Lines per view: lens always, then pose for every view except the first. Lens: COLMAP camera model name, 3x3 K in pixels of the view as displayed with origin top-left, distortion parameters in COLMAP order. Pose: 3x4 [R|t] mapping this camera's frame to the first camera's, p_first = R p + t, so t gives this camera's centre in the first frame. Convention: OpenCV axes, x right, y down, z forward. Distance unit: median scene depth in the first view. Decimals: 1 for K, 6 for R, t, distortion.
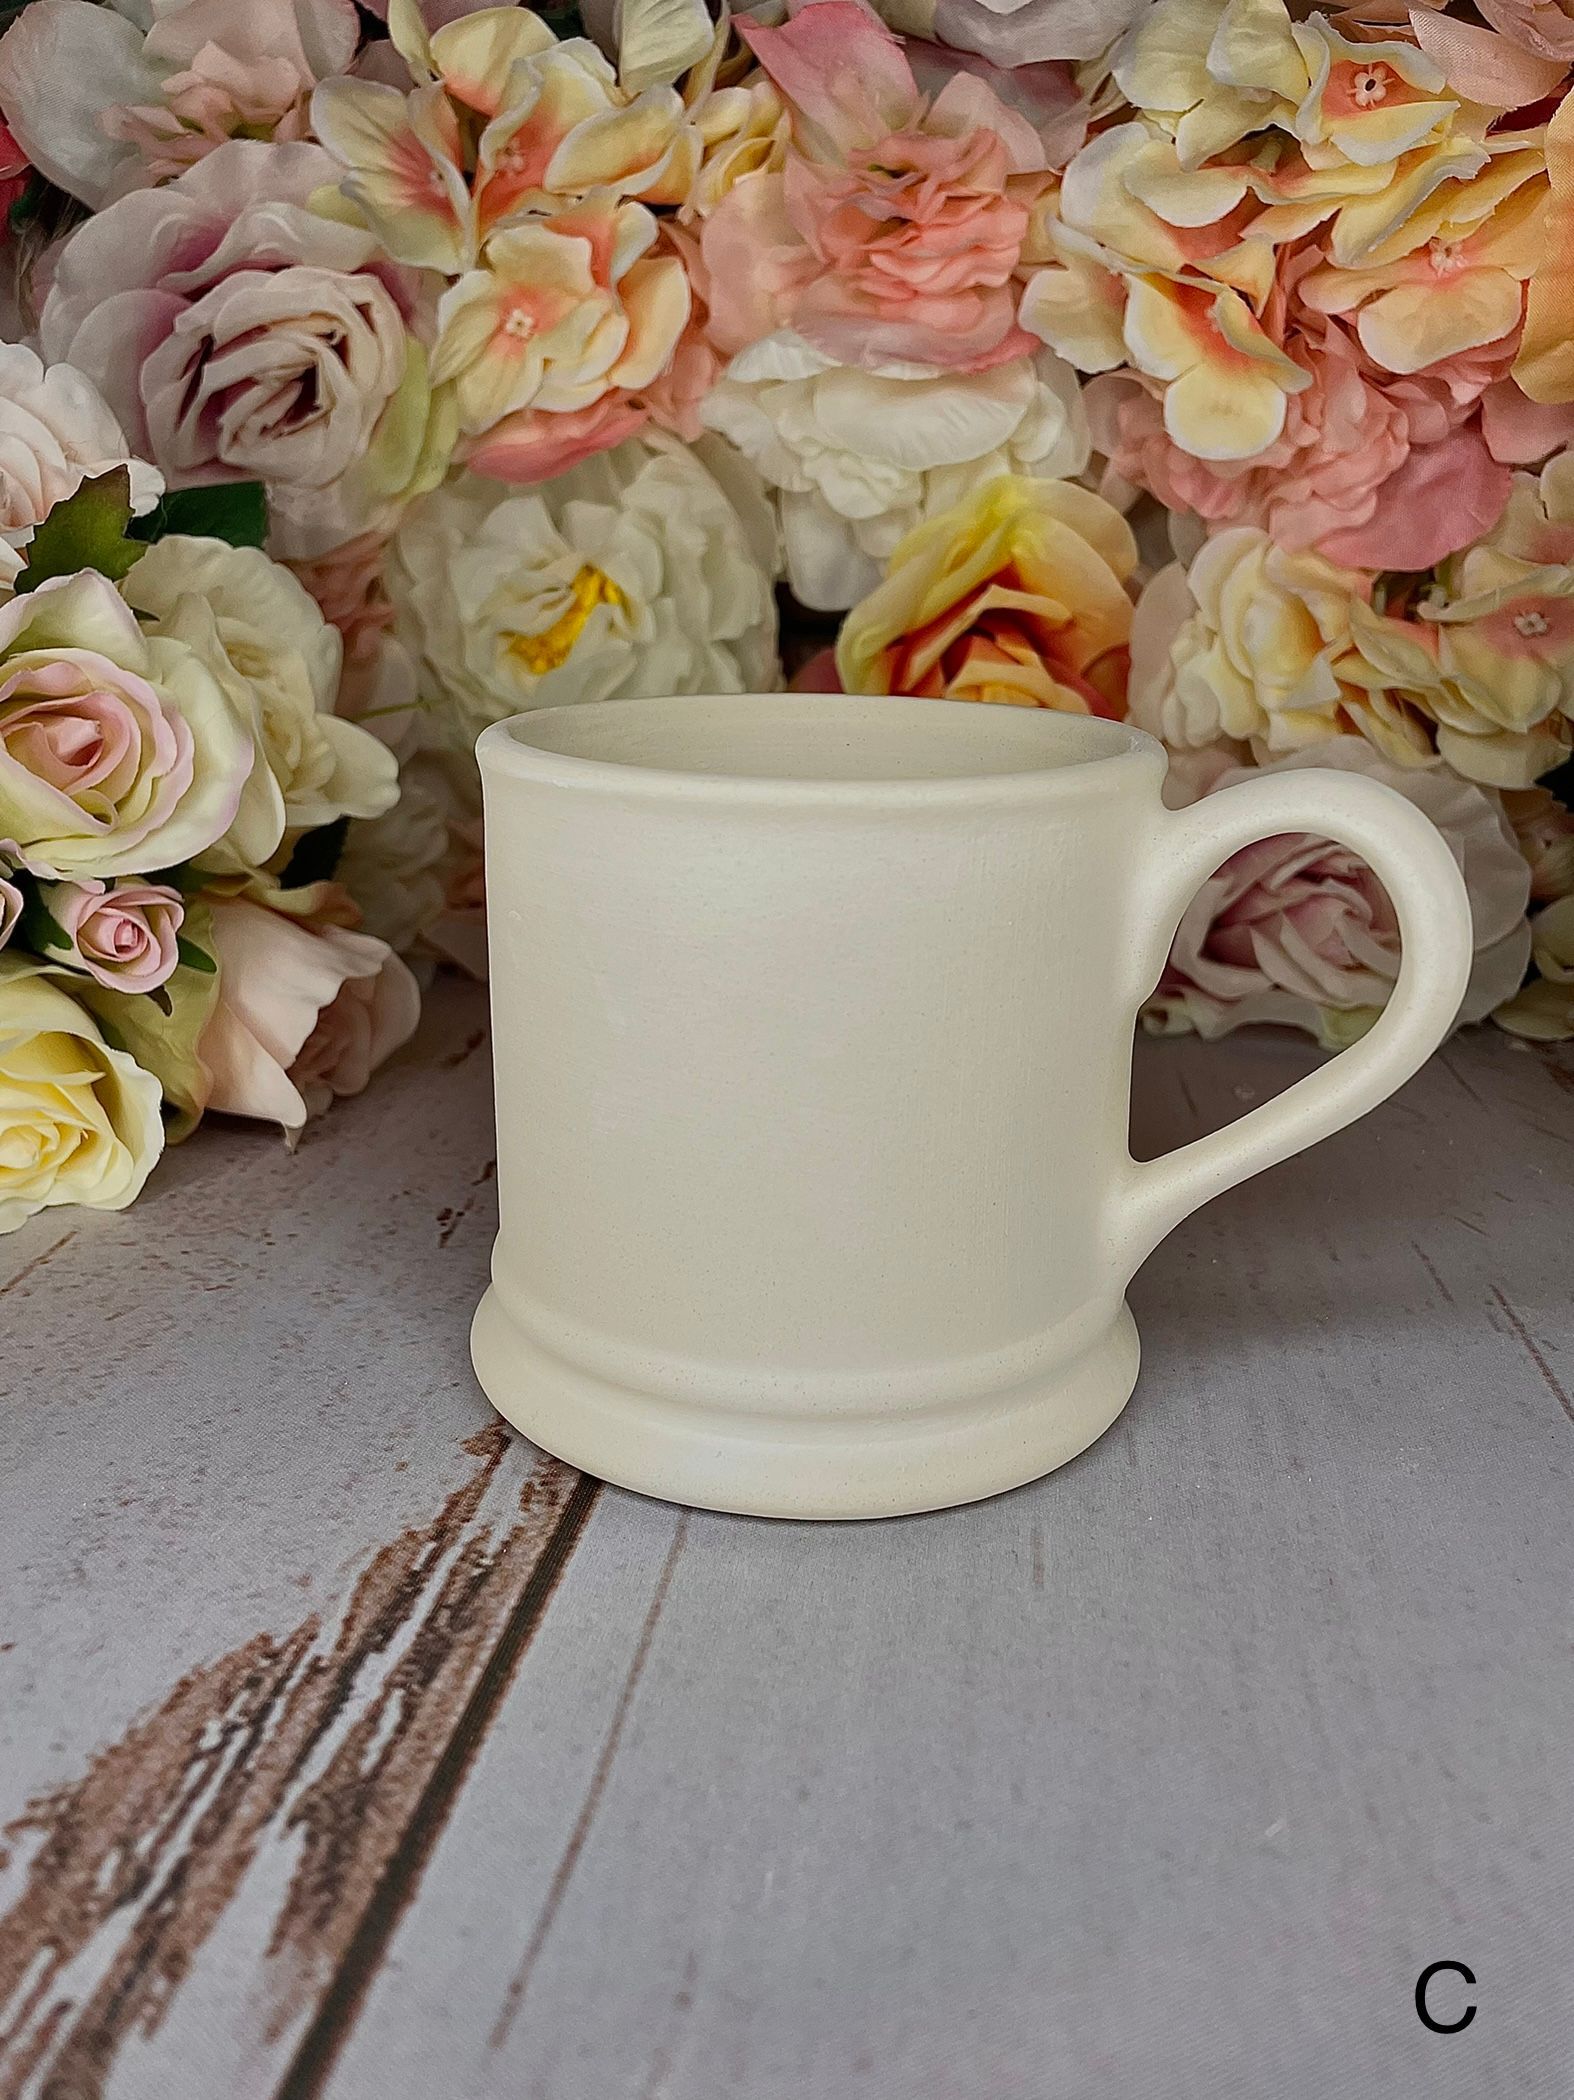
lens RADIAL K [[1670.6, 0, 800.0], [0, 1670.6, 1034.2], [0, 0, 1]] dist [0.049436, -0.094320]
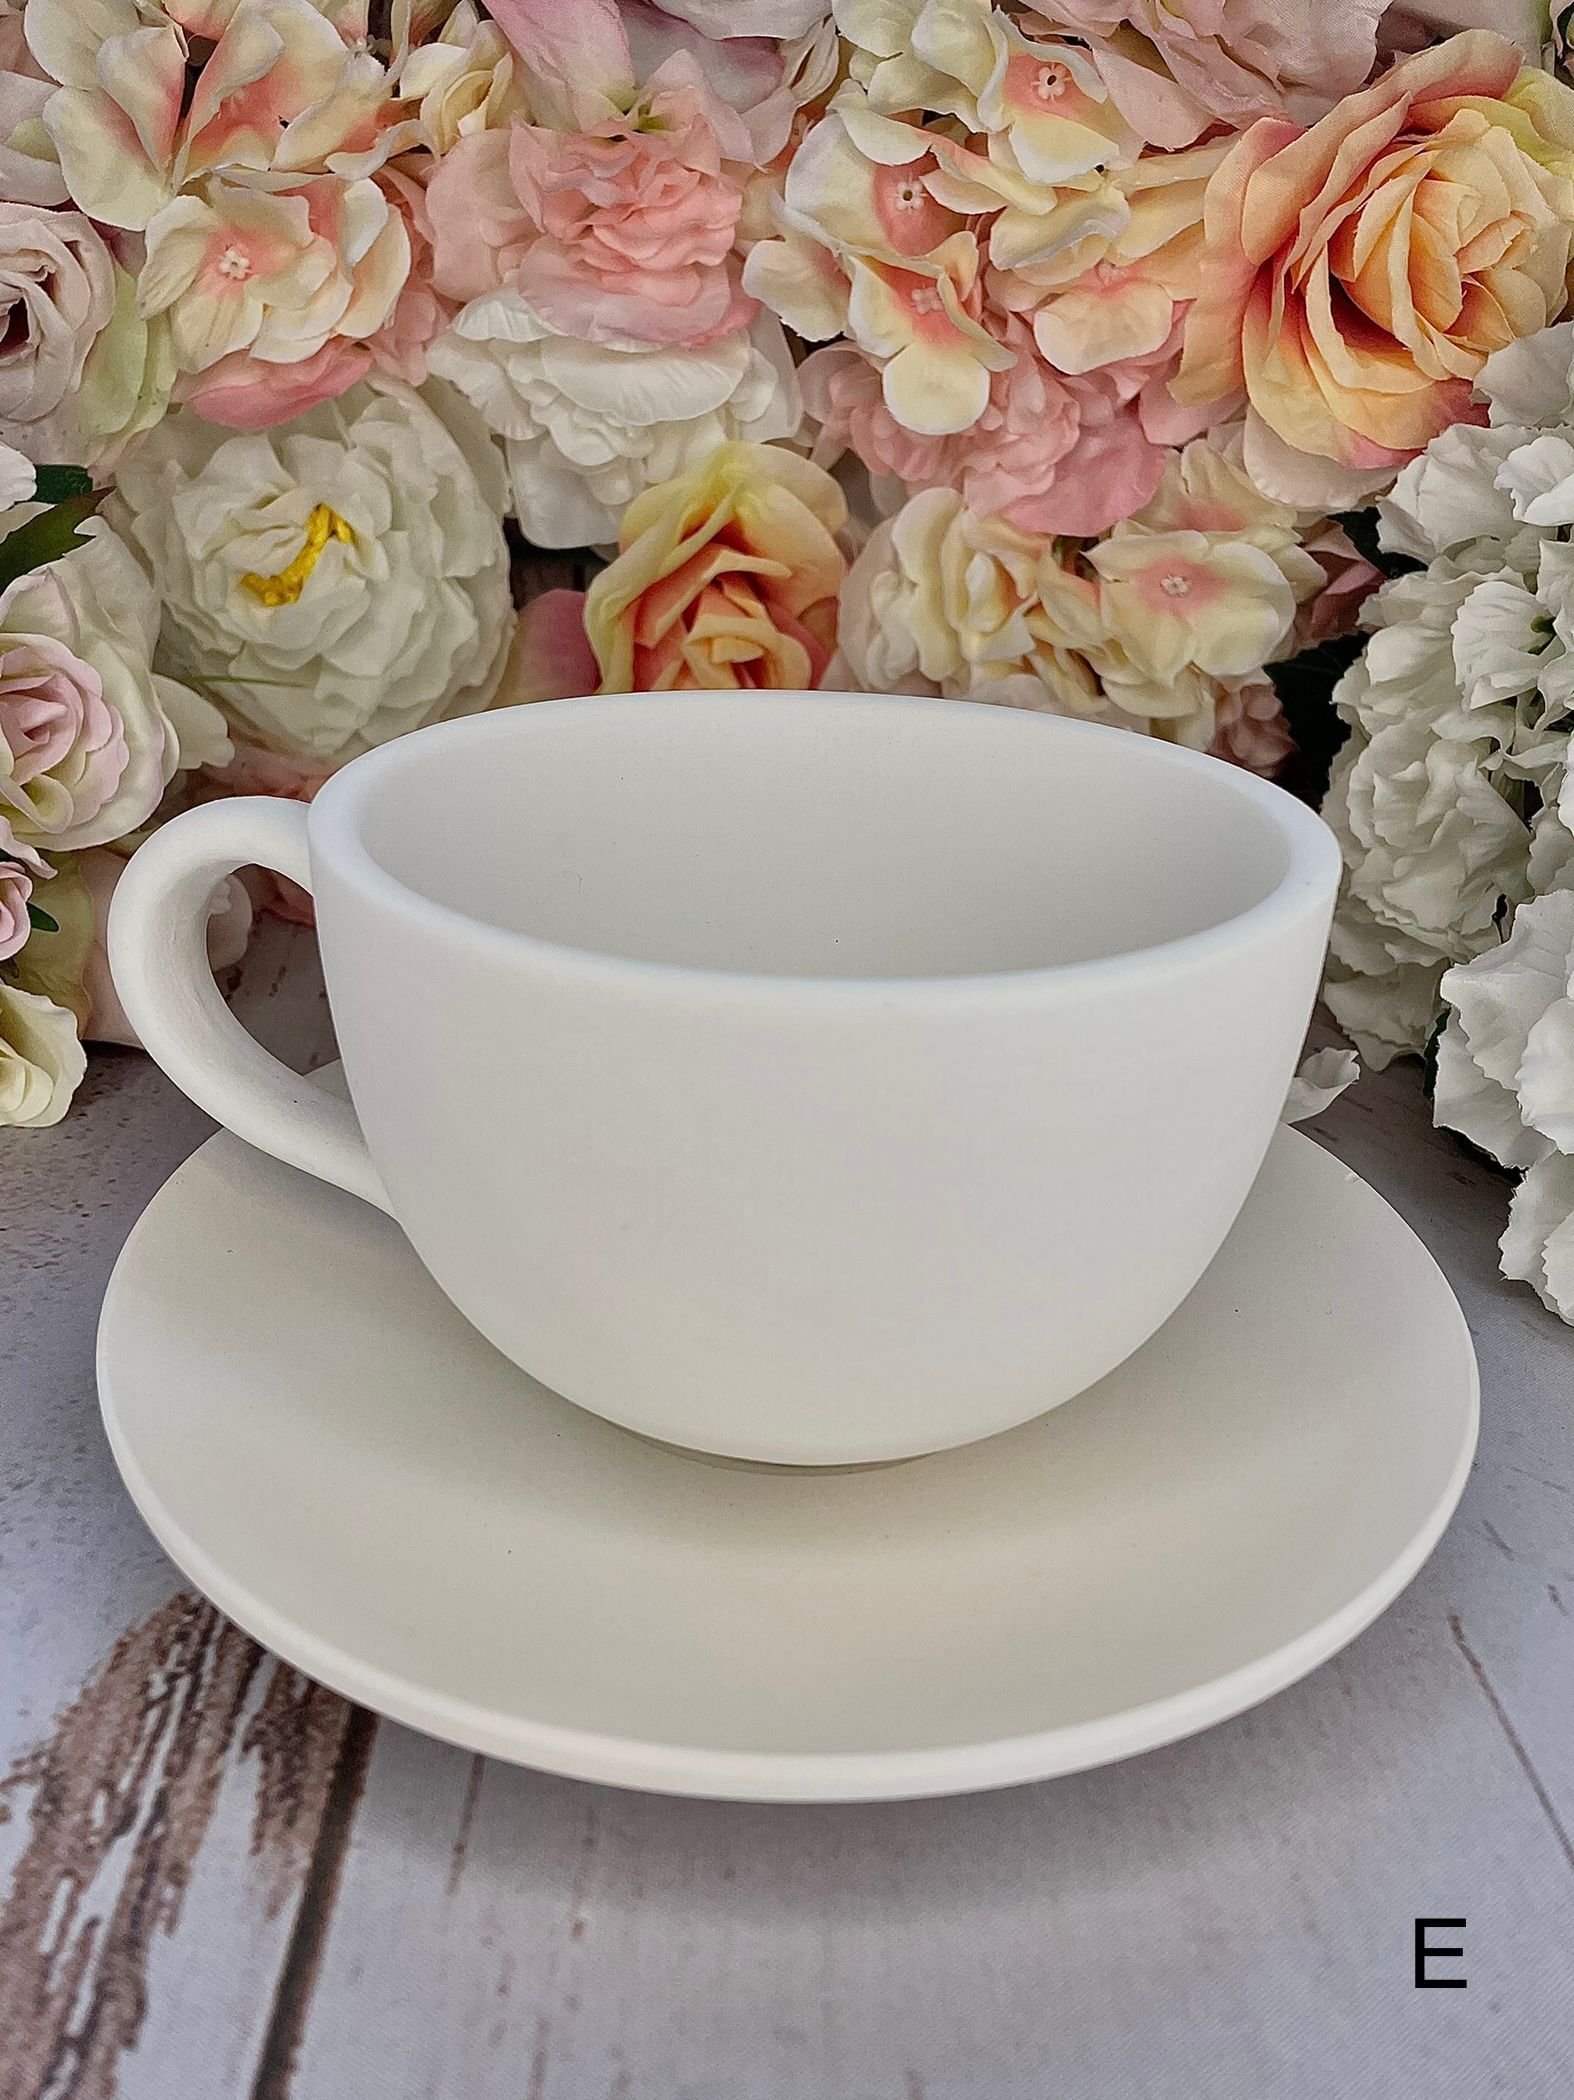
lens RADIAL K [[1670.6, 0, 818.9], [0, 1670.6, 1042.8], [0, 0, 1]] dist [0.049436, -0.094320]
pose [[0.979295, -0.046718, 0.196974, -0.084104], [0.022037, 0.991826, 0.125676, -0.148227], [-0.201235, -0.118734, 0.972320, -0.172879]]
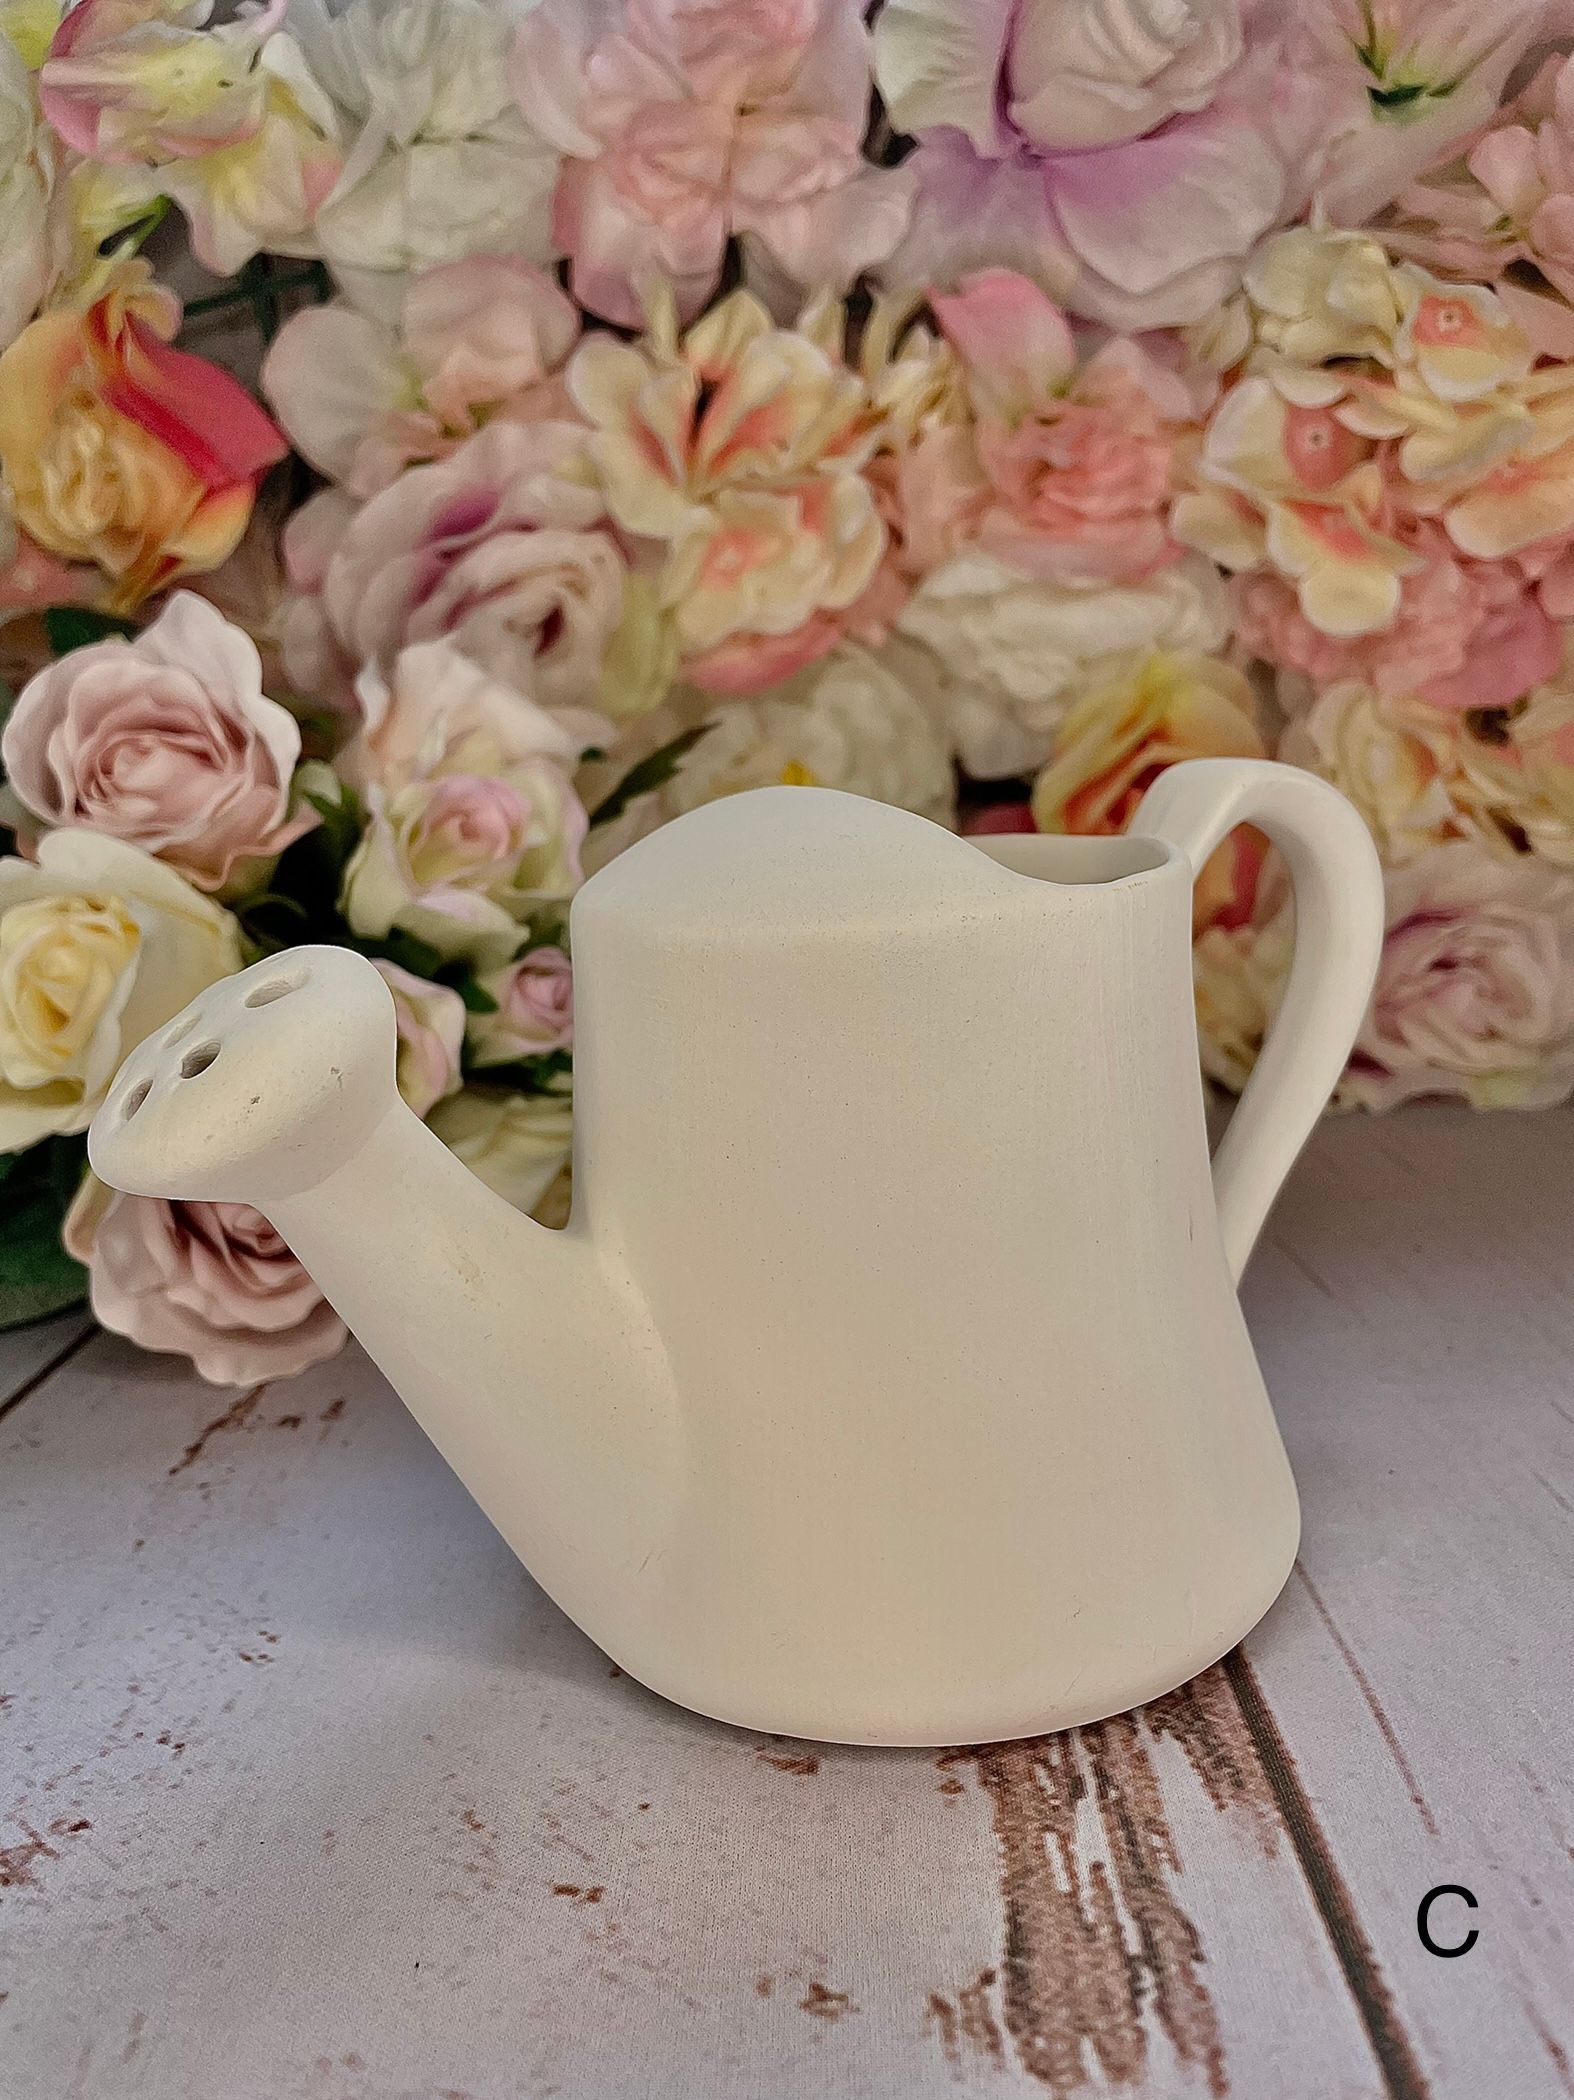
lens RADIAL K [[1670.6, 0, 793.9], [0, 1670.6, 1036.1], [0, 0, 1]] dist [0.049436, -0.094320]
pose [[0.989629, -0.093556, 0.109007, -0.510809], [0.103763, 0.990332, -0.092064, 0.029321], [-0.099340, 0.102420, 0.989769, -0.221292]]
